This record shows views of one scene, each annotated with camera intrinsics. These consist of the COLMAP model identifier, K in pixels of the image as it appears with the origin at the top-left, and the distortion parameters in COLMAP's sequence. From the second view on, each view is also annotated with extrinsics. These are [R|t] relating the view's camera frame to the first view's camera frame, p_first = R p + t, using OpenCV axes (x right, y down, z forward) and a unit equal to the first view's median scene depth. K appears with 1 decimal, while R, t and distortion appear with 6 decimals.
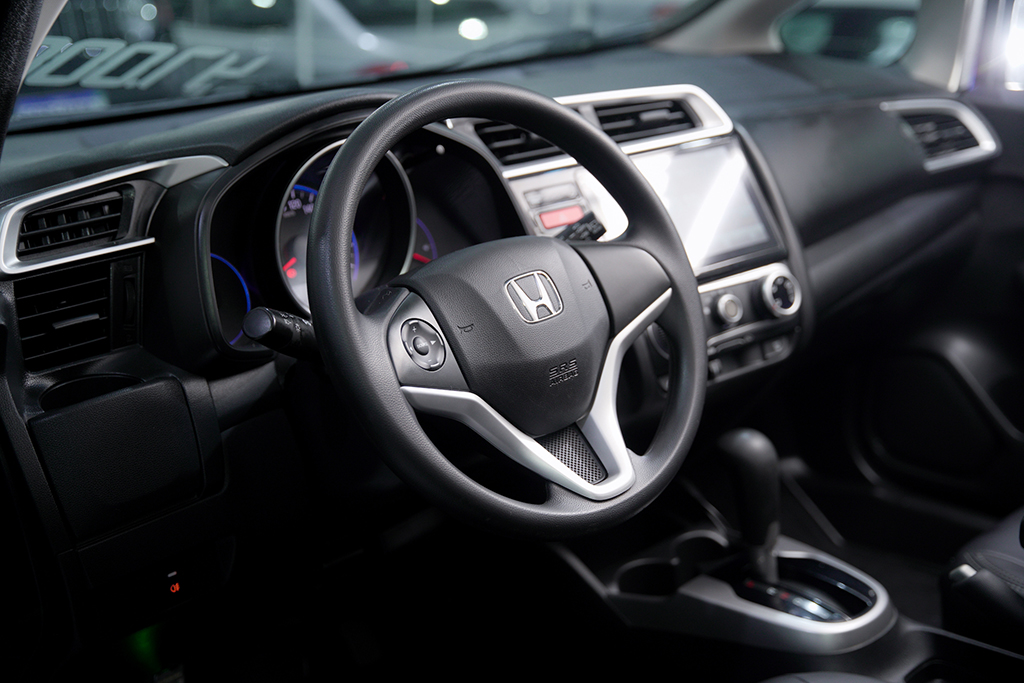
lens RADIAL K [[1409.2, 0, 514.0], [0, 1409.2, 344.4], [0, 0, 1]] dist [0.083656, 0.000000]
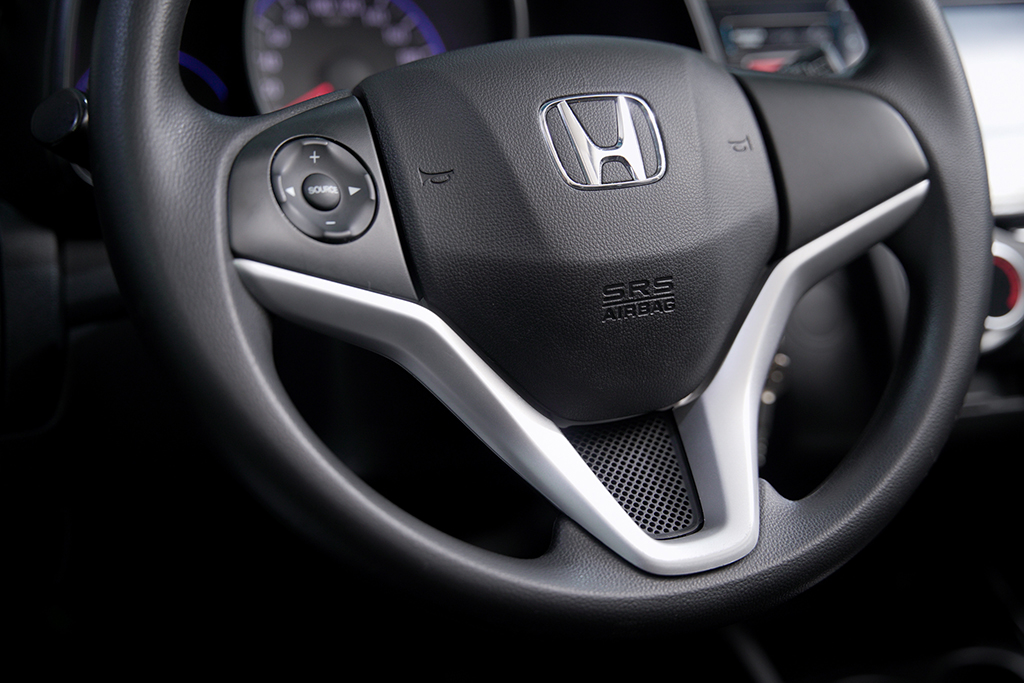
lens RADIAL K [[1409.2, 0, 512.6], [0, 1409.2, 338.8], [0, 0, 1]] dist [0.083656, 0.000000]
pose [[0.947301, 0.145302, -0.285498, 0.133890], [-0.147292, 0.988985, 0.014612, 0.032103], [0.284476, 0.028210, 0.958268, 0.519271]]
